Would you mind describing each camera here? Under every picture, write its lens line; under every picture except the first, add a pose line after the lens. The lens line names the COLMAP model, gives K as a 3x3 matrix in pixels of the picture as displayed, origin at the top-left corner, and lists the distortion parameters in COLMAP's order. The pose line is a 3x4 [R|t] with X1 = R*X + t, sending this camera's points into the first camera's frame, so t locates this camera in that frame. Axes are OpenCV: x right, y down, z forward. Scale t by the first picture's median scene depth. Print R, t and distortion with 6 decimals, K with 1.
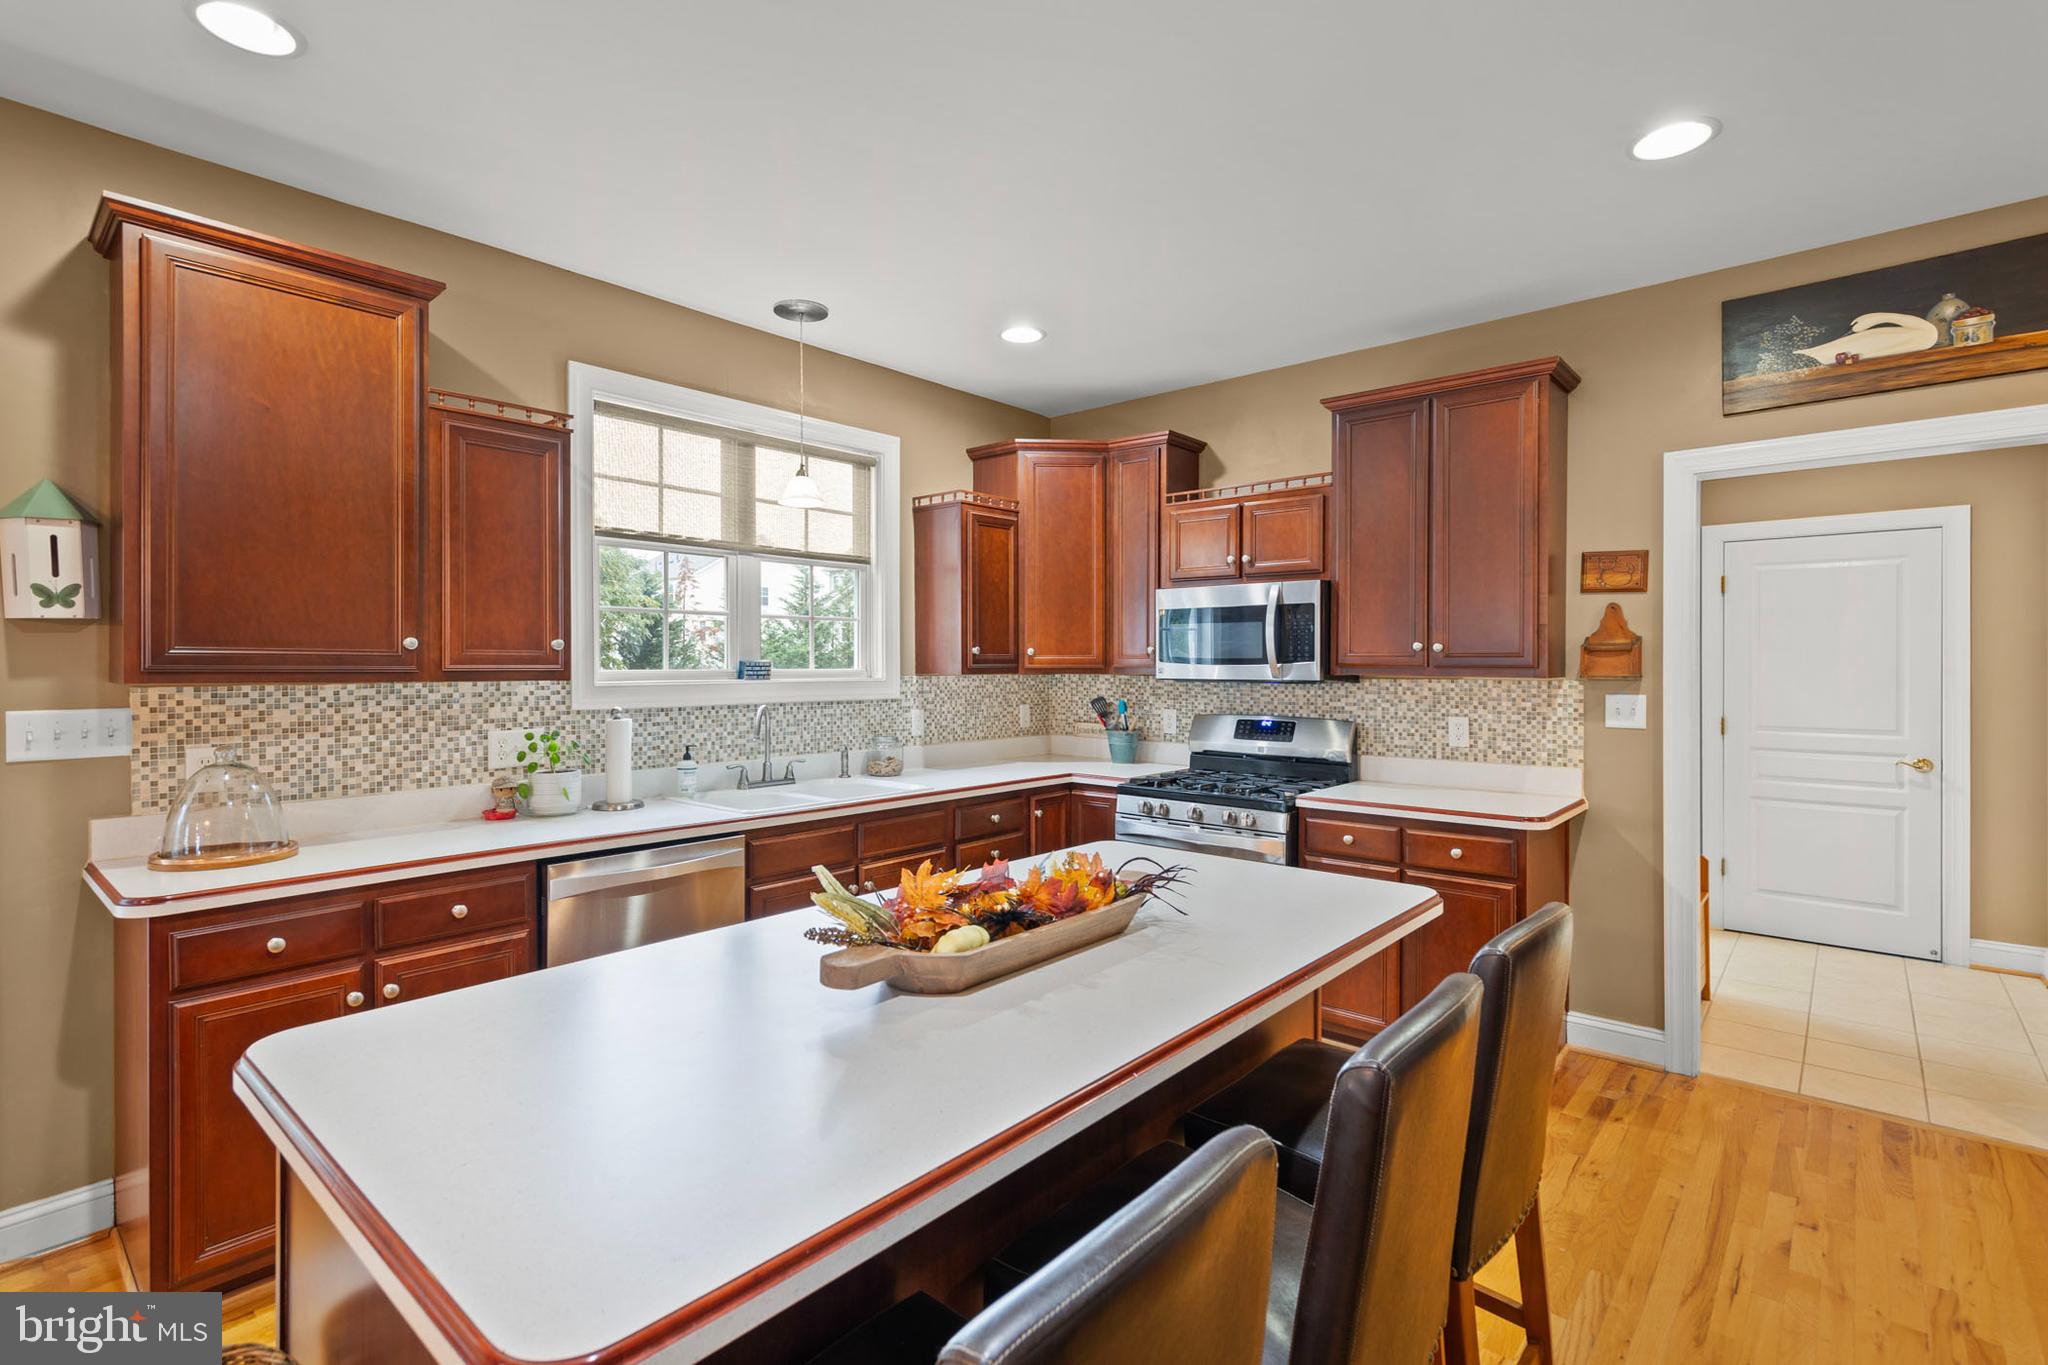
lens RADIAL K [[919.1, 0, 1064.5], [0, 919.1, 662.2], [0, 0, 1]] dist [0.005411, 0.000841]
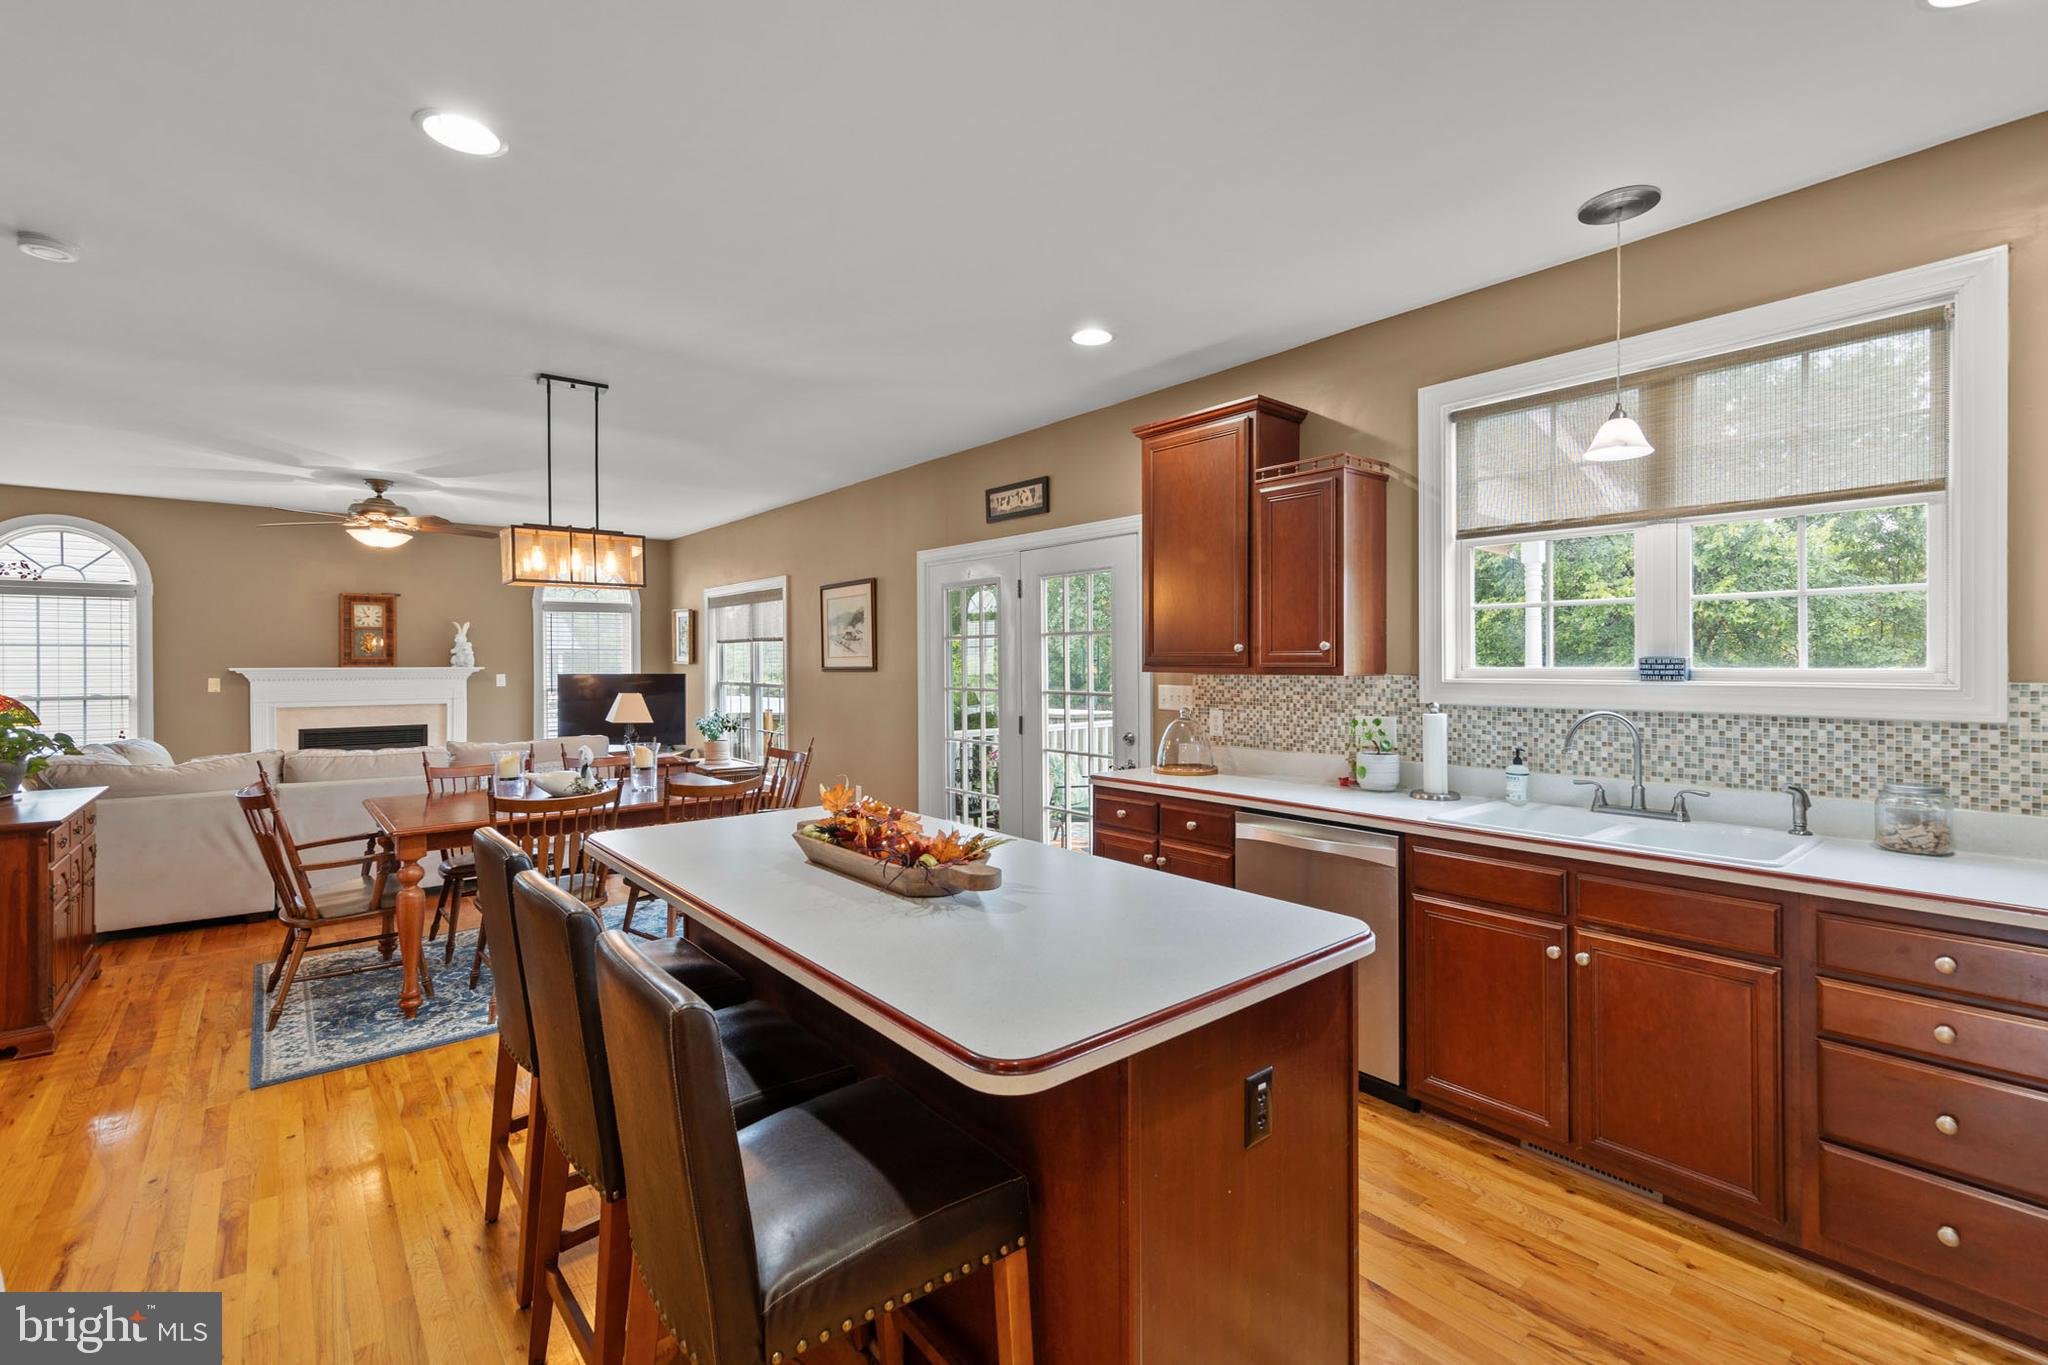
lens RADIAL K [[883.3, 0, 1016.5], [0, 883.3, 654.8], [0, 0, 1]] dist [0.004442, -0.001290]
pose [[-0.167688, -0.007194, -0.985814, 0.543993], [0.005278, 0.999952, -0.008195, 0.000042], [0.985826, -0.006578, -0.167642, 0.635938]]
